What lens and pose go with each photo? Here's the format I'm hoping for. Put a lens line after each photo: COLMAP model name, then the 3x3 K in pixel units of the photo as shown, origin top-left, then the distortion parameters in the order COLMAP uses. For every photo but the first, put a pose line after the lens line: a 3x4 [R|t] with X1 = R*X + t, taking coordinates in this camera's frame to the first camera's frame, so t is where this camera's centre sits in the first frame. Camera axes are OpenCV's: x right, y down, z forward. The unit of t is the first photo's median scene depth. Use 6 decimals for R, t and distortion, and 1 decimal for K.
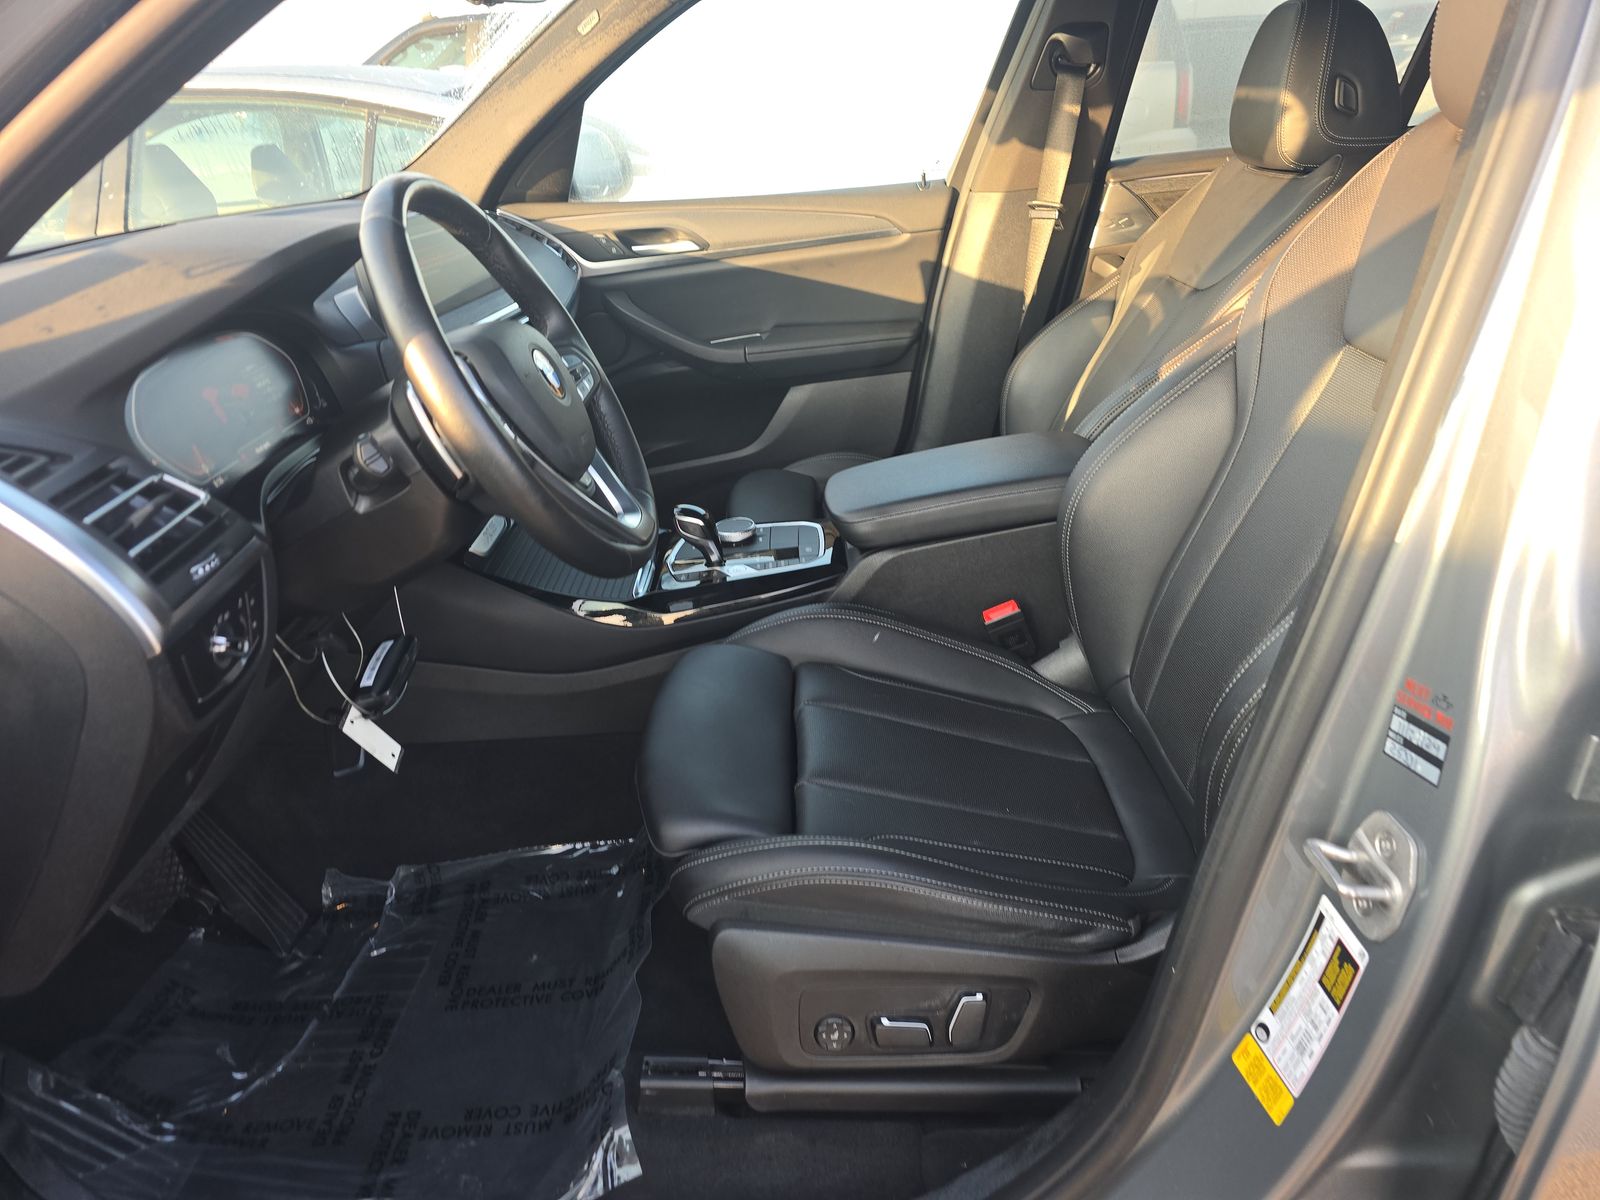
lens RADIAL K [[1078.0, 0, 800.0], [0, 1078.0, 600.0], [0, 0, 1]] dist [0.055428, -0.042884]
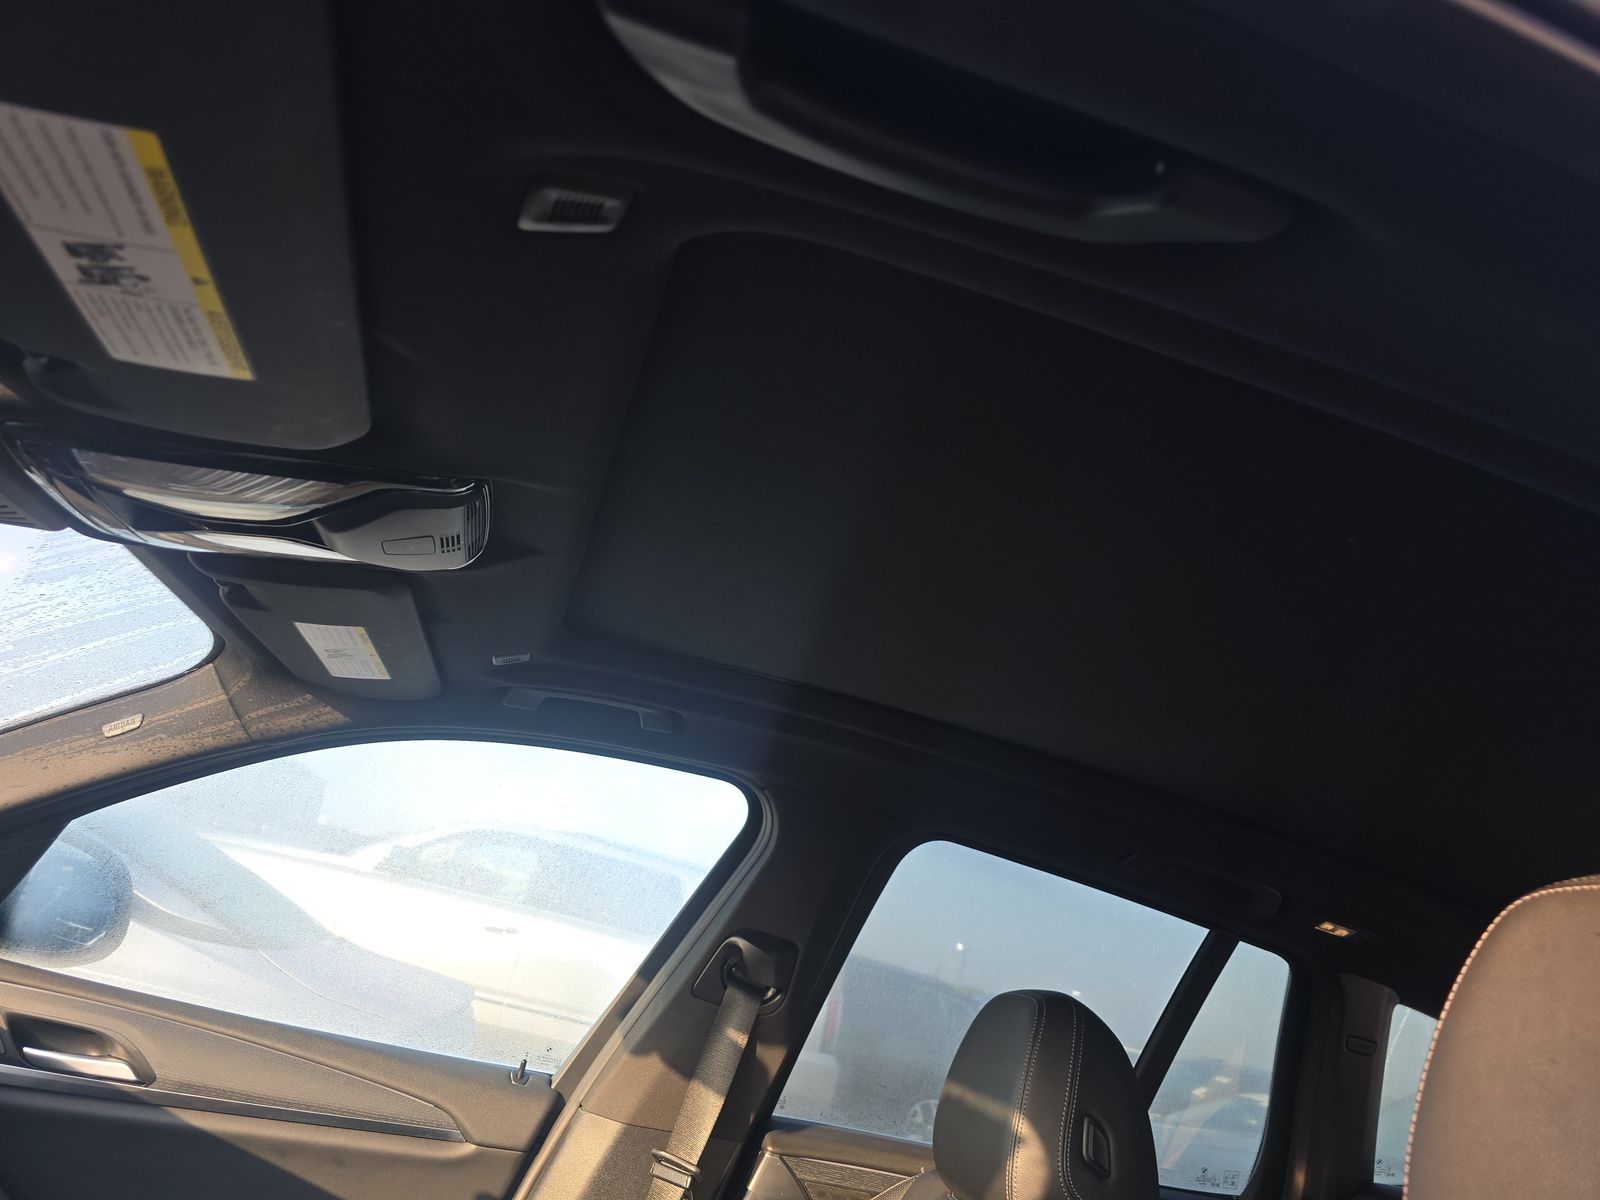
lens RADIAL K [[1078.0, 0, 800.0], [0, 1078.0, 600.0], [0, 0, 1]] dist [0.055428, -0.042884]
pose [[0.920606, 0.355112, 0.162421, 0.061415], [-0.147235, 0.700901, -0.697896, -0.145209], [-0.361672, 0.618574, 0.697539, 0.277557]]
